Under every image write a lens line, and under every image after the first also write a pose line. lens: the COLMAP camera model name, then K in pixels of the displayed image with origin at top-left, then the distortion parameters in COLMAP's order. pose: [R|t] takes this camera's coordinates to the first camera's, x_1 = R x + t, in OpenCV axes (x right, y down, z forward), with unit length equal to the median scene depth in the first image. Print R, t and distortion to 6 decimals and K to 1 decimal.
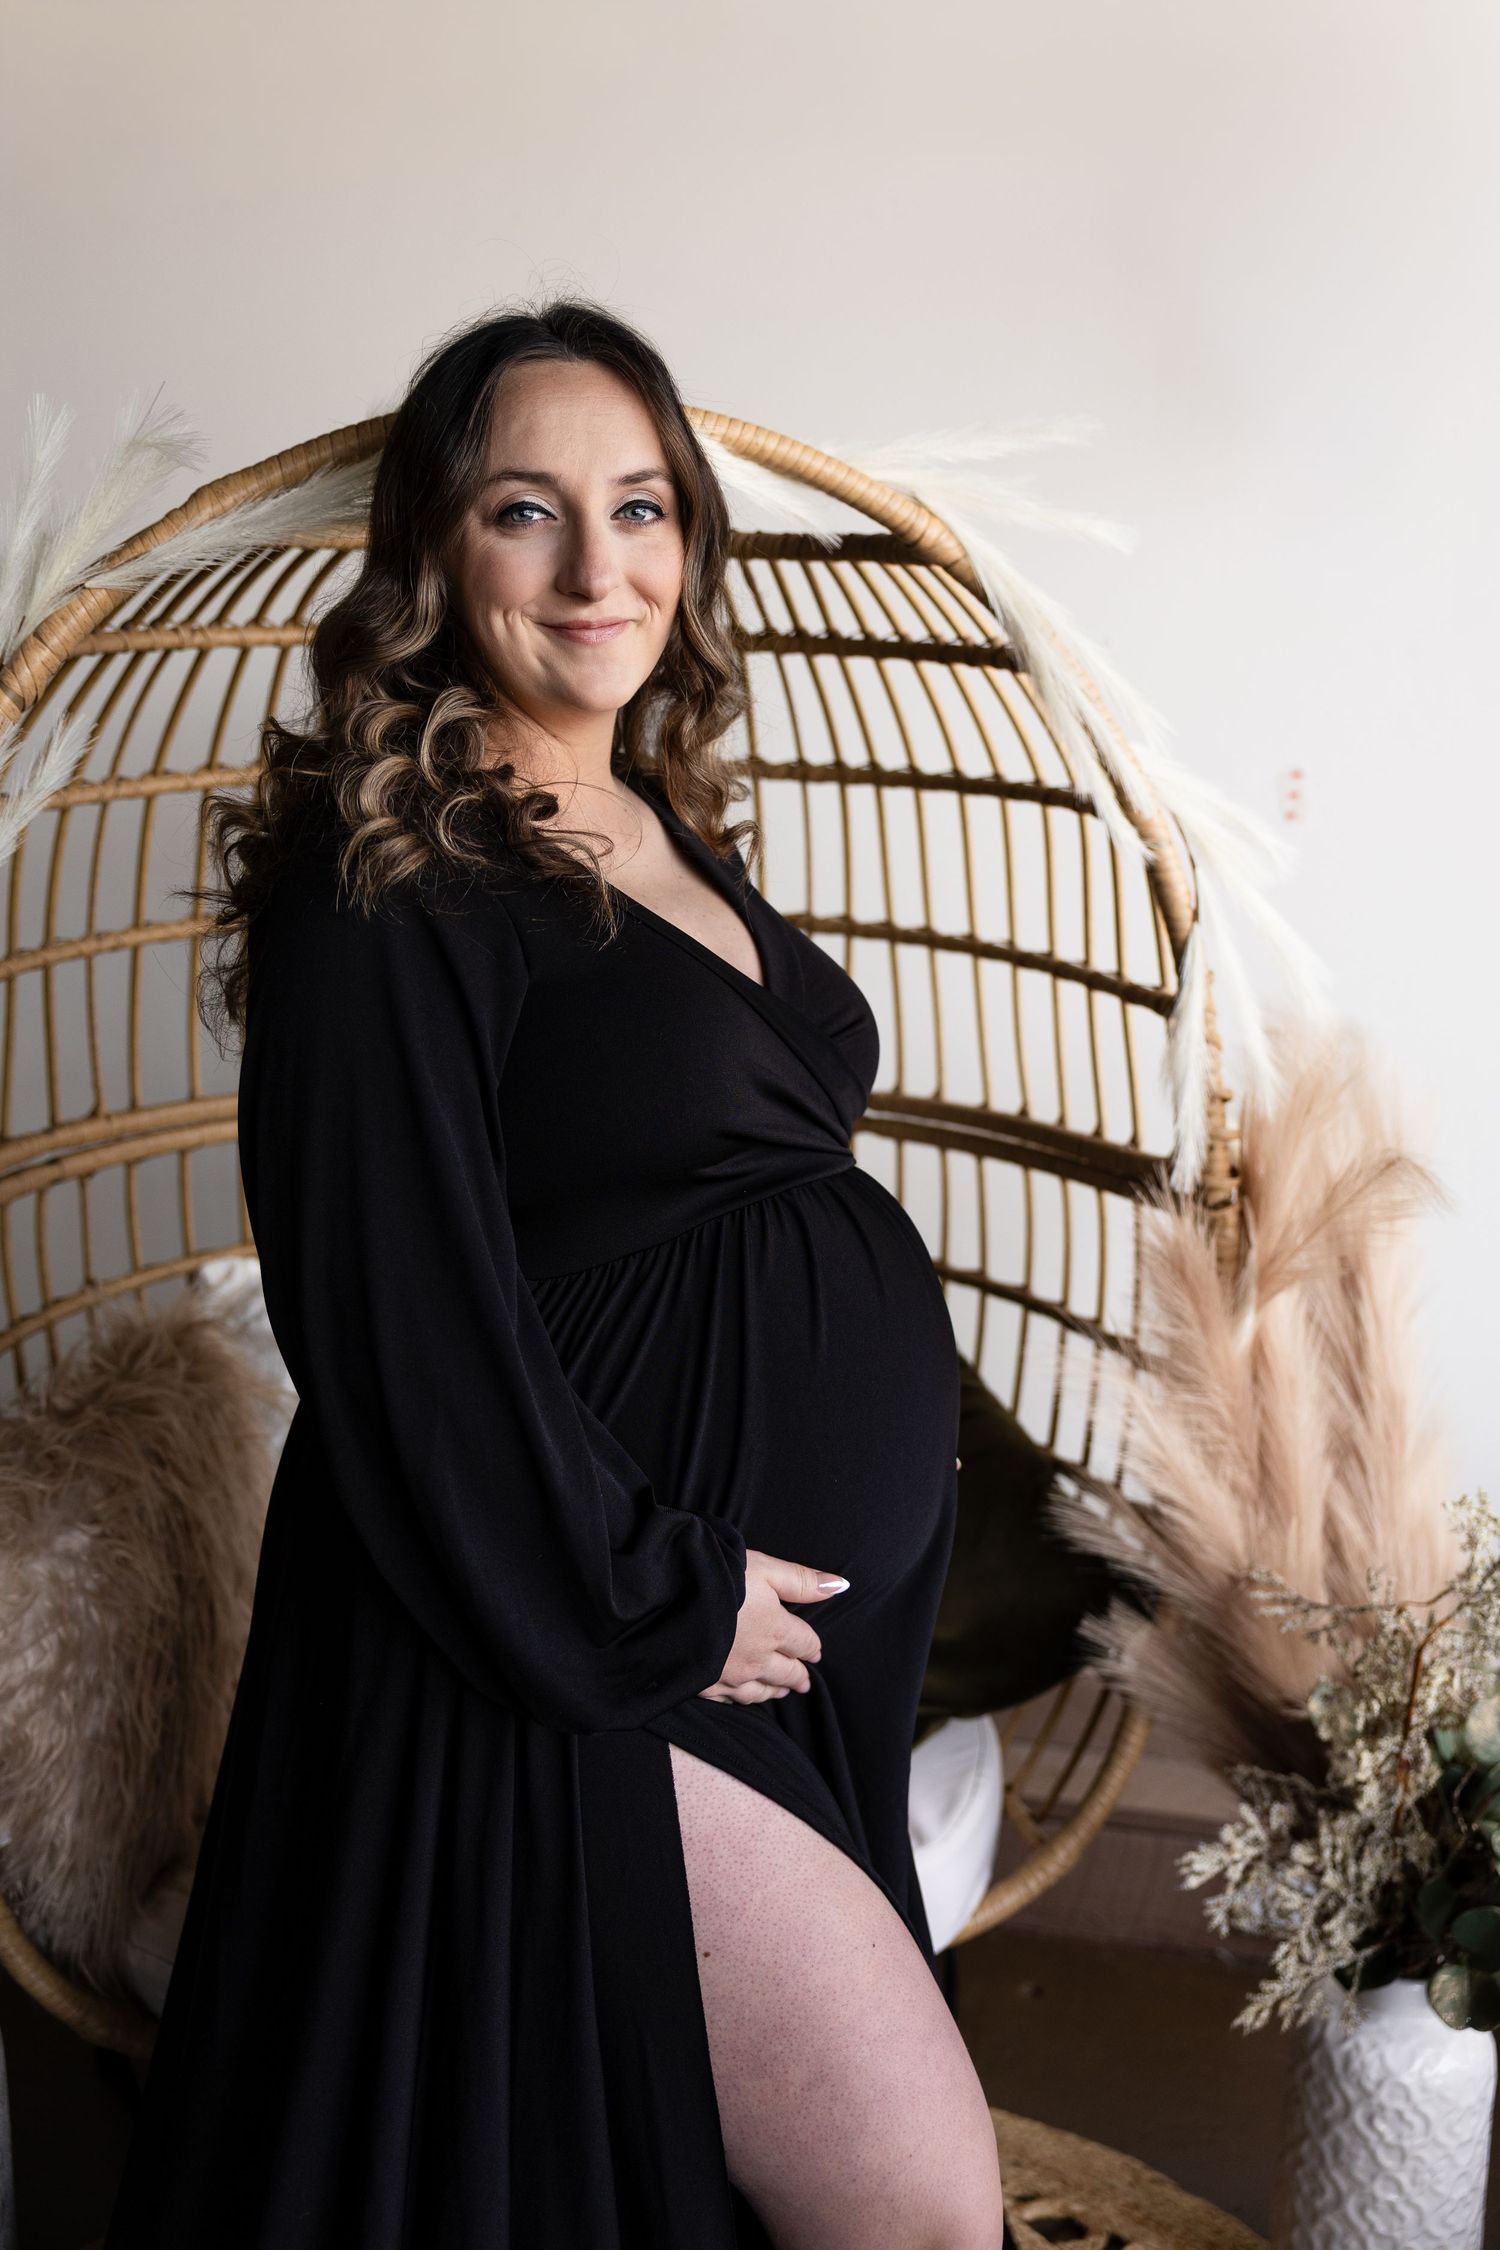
lens RADIAL K [[2310.5, 0, 736.9], [0, 2310.5, 1117.7], [0, 0, 1]] dist [0.011080, 0.000000]
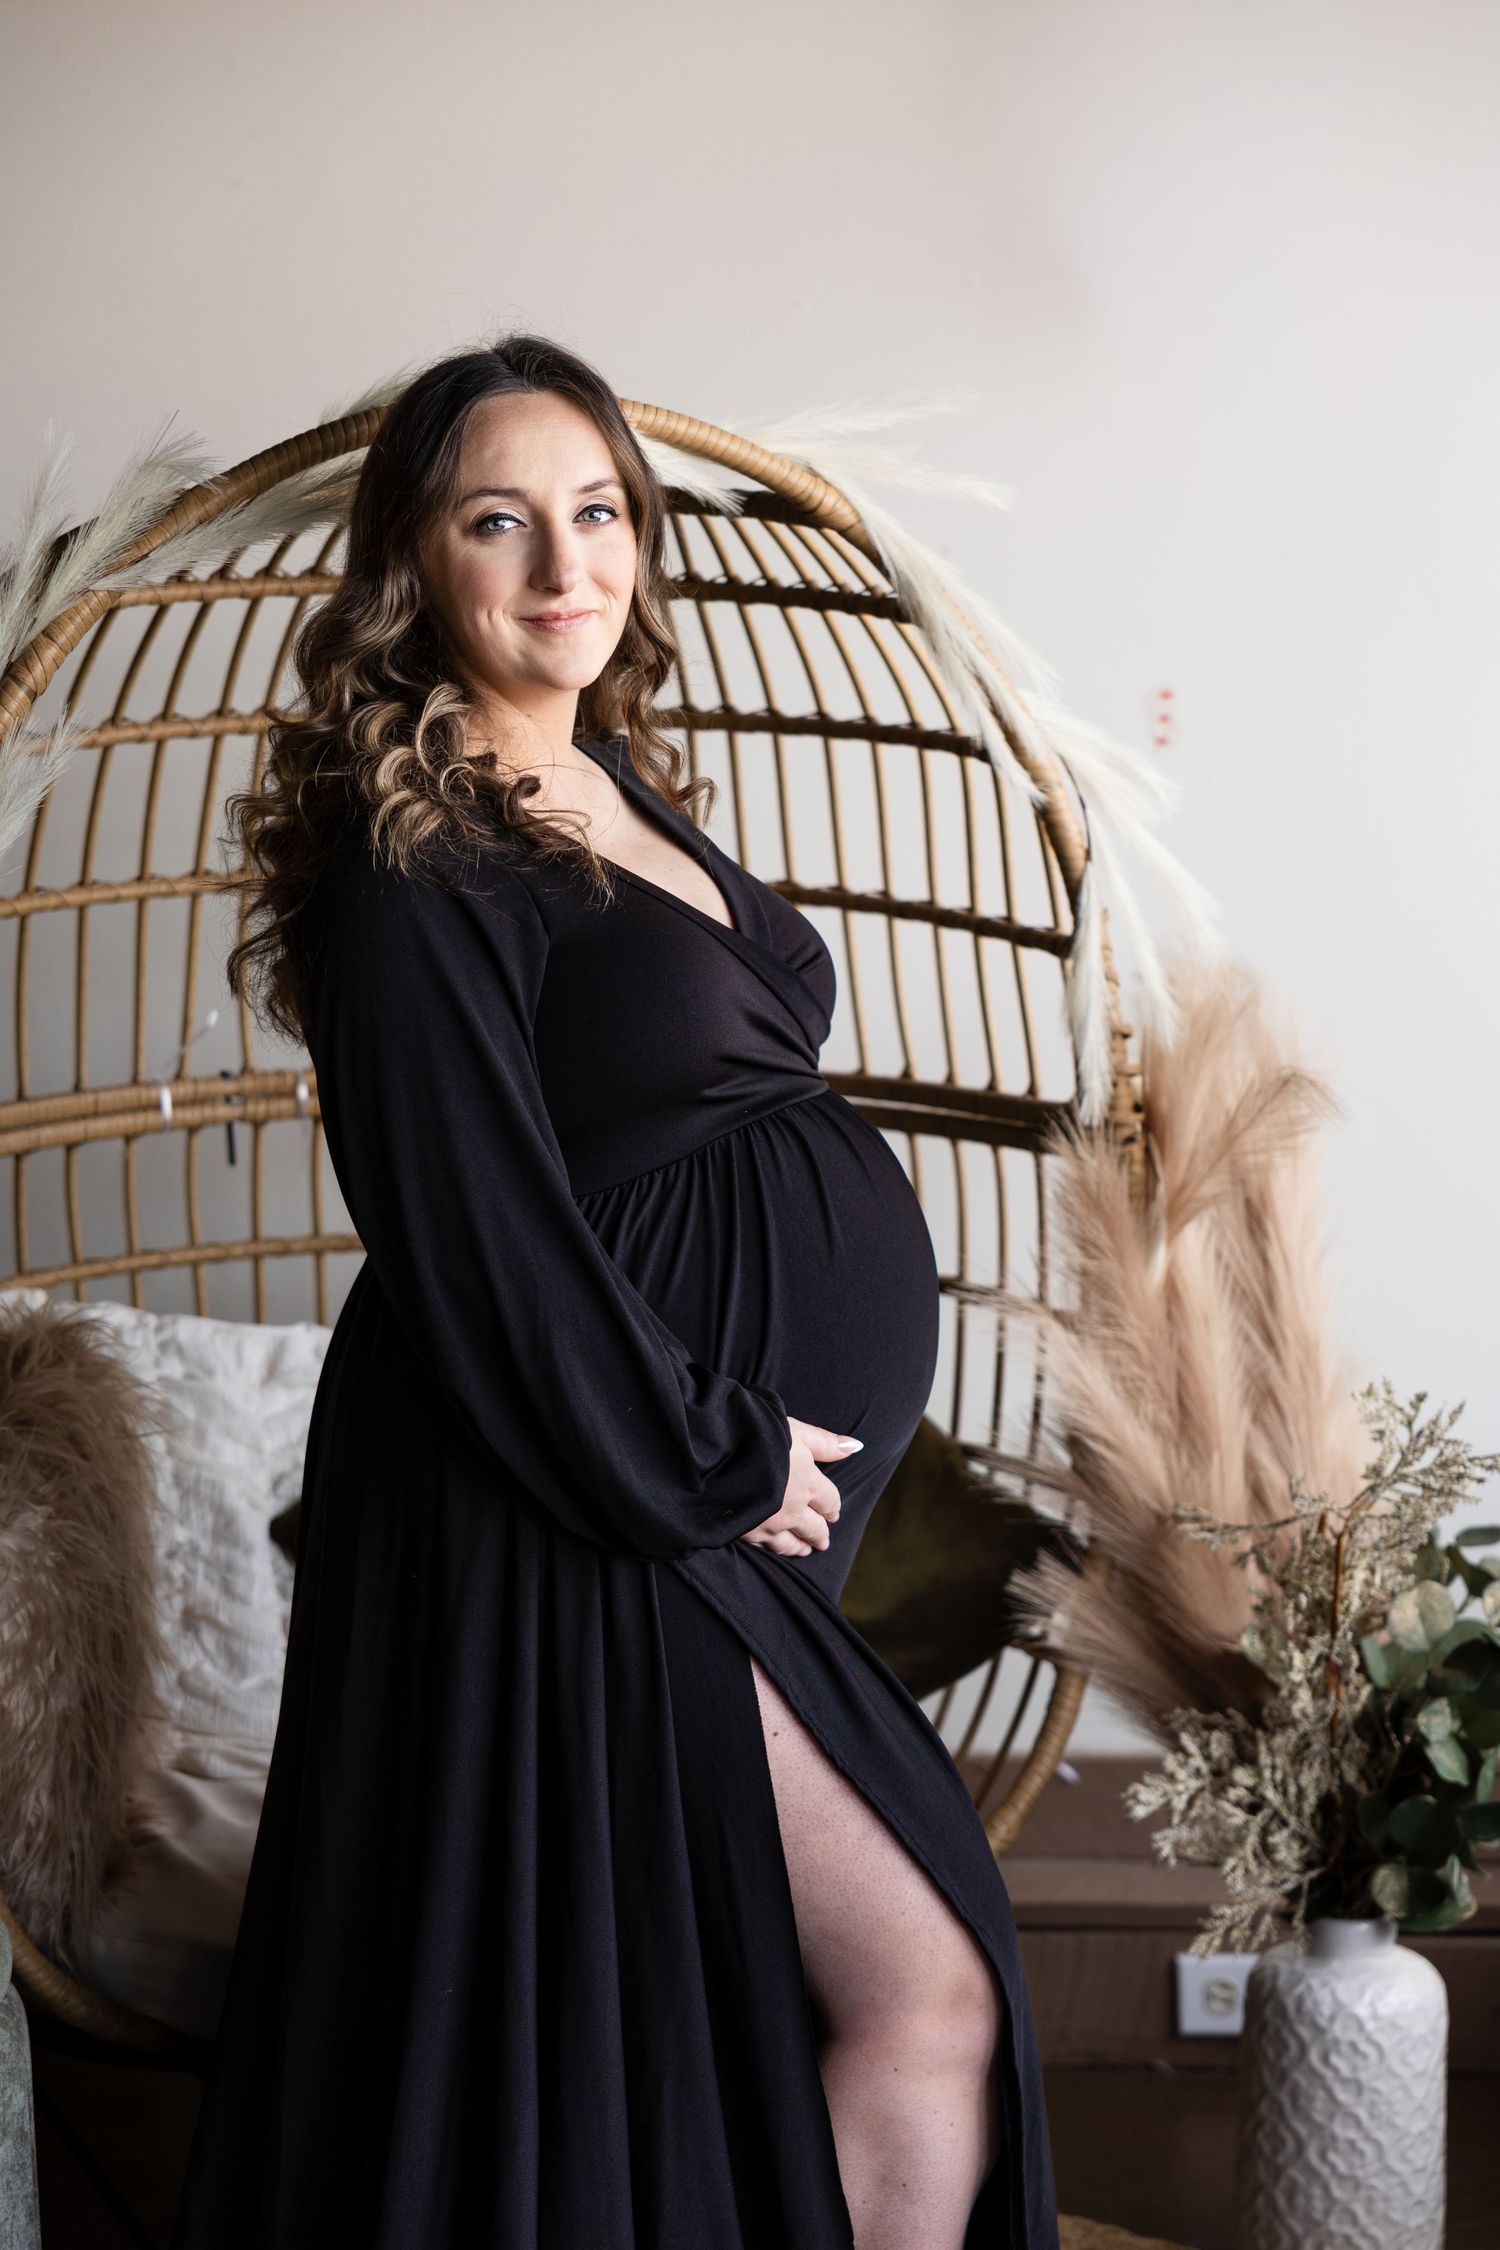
lens RADIAL K [[4287.4, 0, 754.7], [0, 4287.4, 1023.7], [0, 0, 1]] dist [0.085103, 0.000000]
pose [[0.988093, -0.043454, 0.147593, -0.230484], [0.051374, 0.997413, -0.050275, 0.074569], [-0.145026, 0.057259, 0.987770, -0.846985]]
